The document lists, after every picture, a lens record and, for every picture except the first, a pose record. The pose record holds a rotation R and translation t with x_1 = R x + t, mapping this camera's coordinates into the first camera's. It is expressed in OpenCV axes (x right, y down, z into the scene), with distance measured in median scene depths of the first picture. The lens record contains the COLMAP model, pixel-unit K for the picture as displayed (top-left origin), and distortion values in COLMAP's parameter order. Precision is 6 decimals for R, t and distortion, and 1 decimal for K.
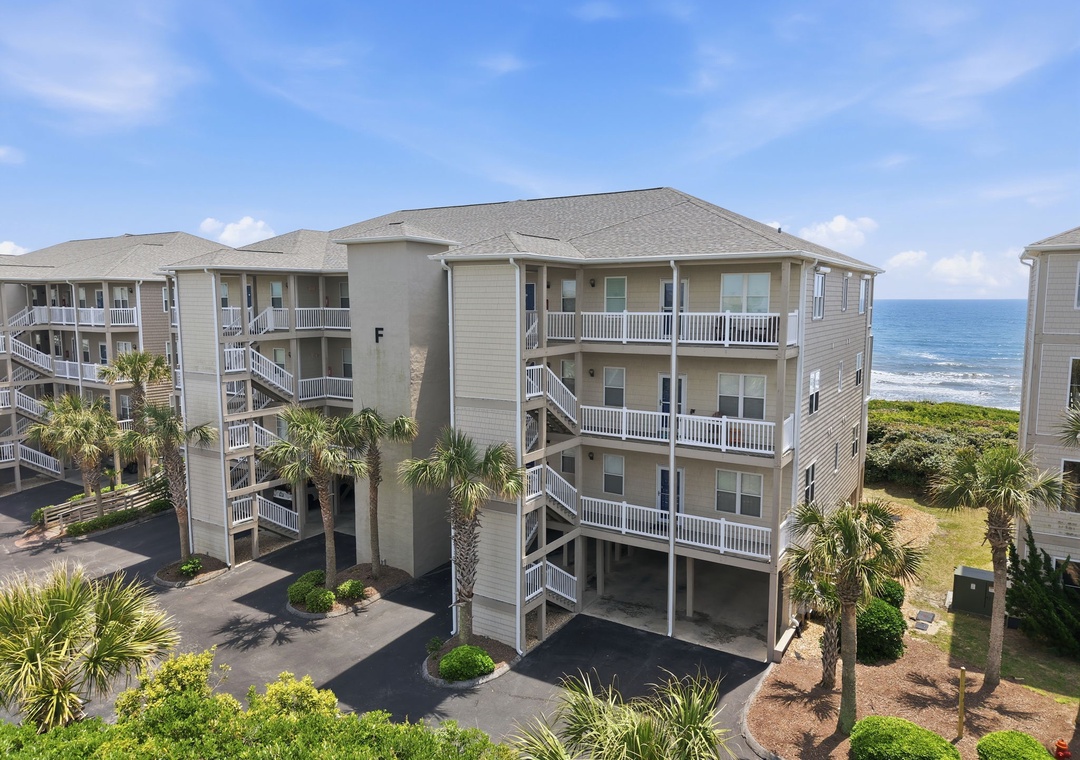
lens RADIAL K [[729.5, 0, 544.1], [0, 729.5, 379.0], [0, 0, 1]] dist [-0.005438, -0.020252]
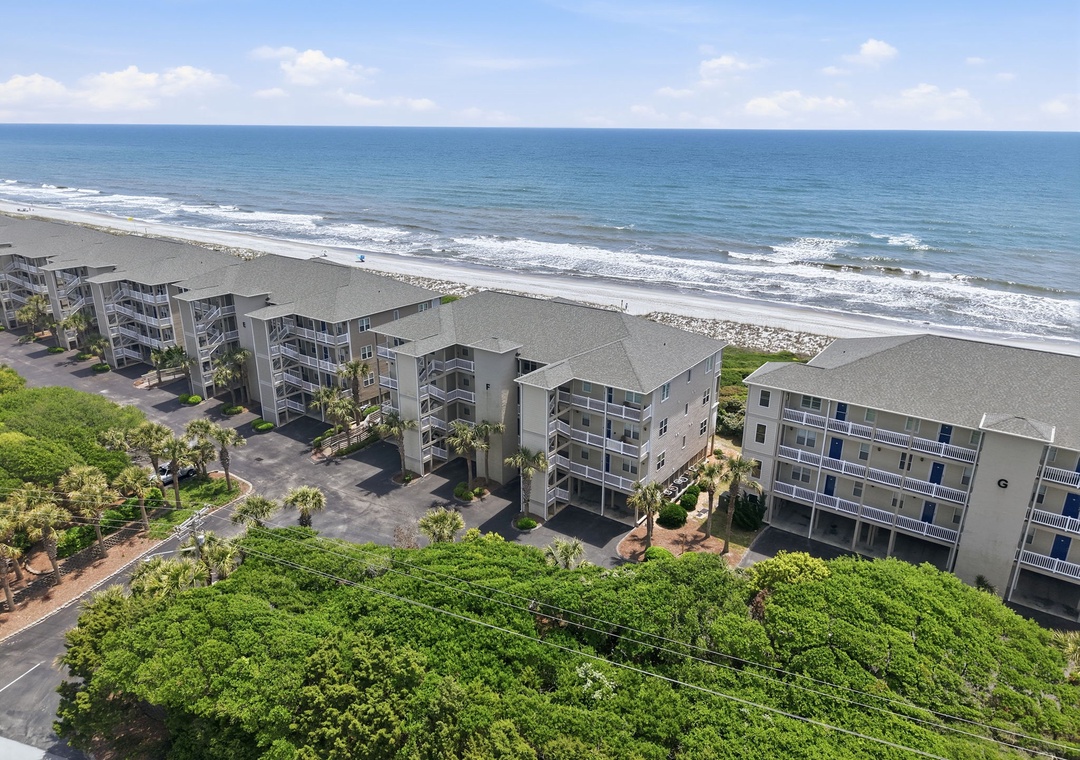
lens RADIAL K [[729.5, 0, 542.7], [0, 729.5, 379.5], [0, 0, 1]] dist [-0.005438, -0.020252]
pose [[0.998620, 0.025061, -0.046162, 0.061659], [-0.014015, 0.974105, 0.225661, -0.683504], [0.050622, -0.224703, 0.973112, -1.401702]]
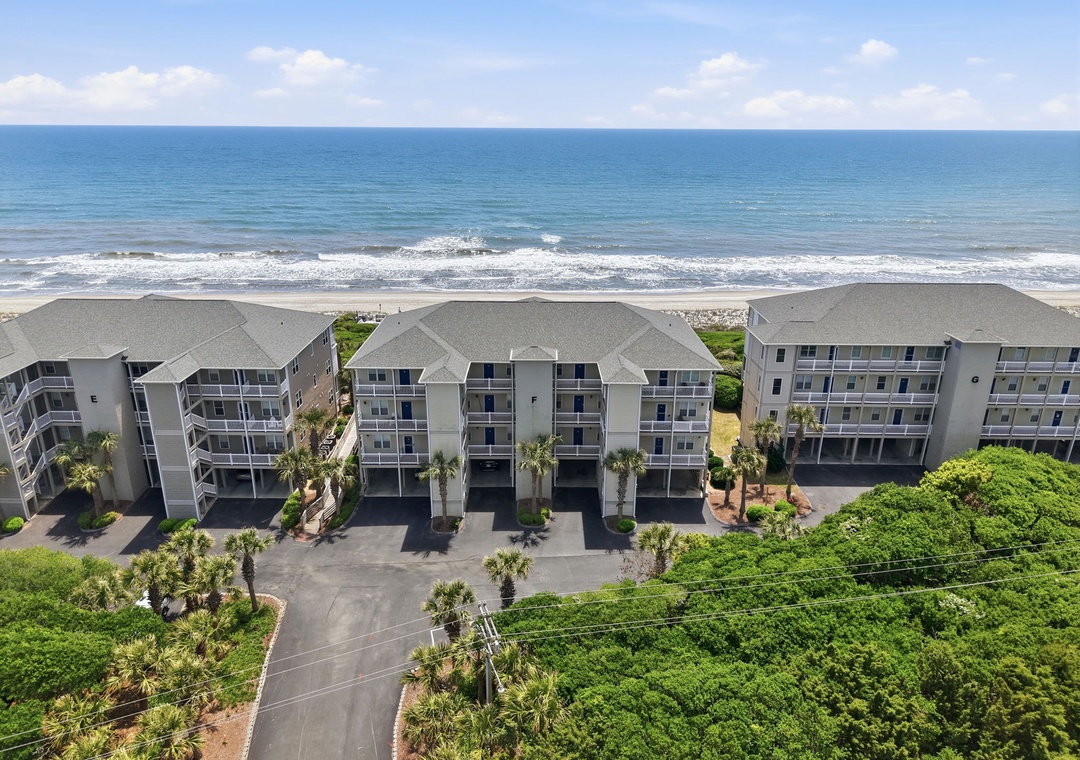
lens RADIAL K [[729.5, 0, 539.3], [0, 729.5, 378.8], [0, 0, 1]] dist [-0.005438, -0.020252]
pose [[0.845620, -0.169713, 0.506087, -1.452808], [0.051800, 0.969726, 0.238638, -0.712203], [-0.531266, -0.175582, 0.828811, -0.885777]]
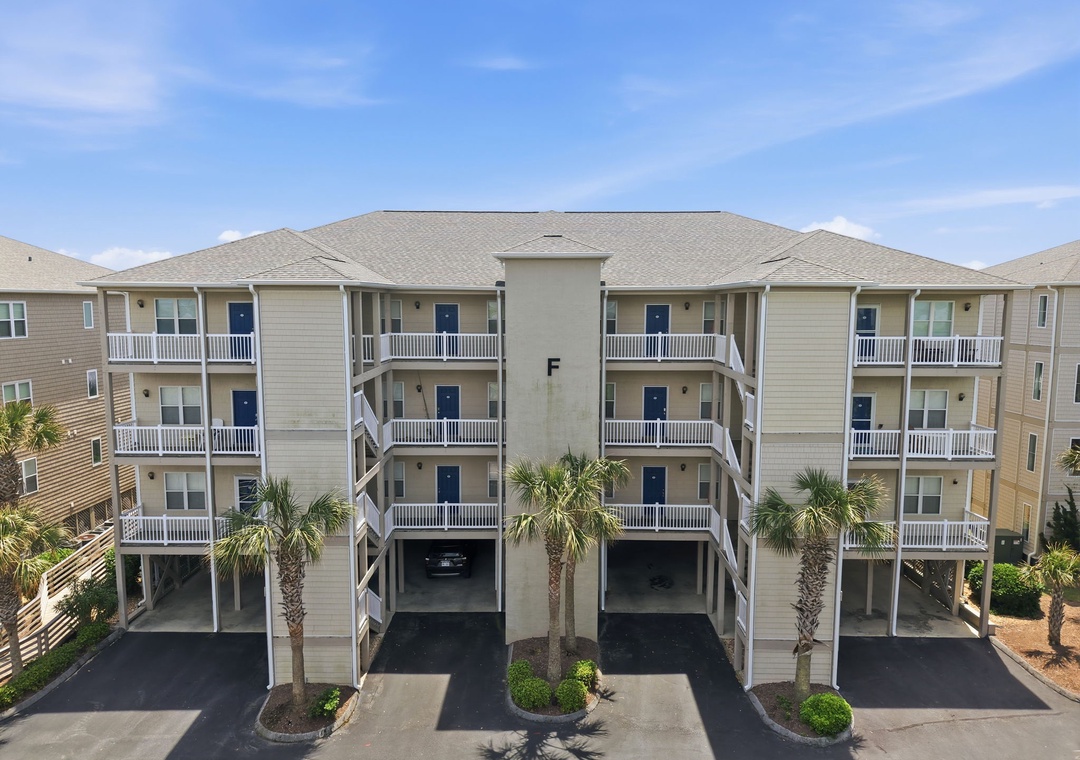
lens RADIAL K [[729.5, 0, 537.6], [0, 729.5, 386.5], [0, 0, 1]] dist [-0.005438, -0.020252]
pose [[0.852354, -0.055205, 0.520043, -0.761754], [0.054583, 0.998373, 0.016519, -0.058587], [-0.520108, 0.014305, 0.853980, 0.325372]]
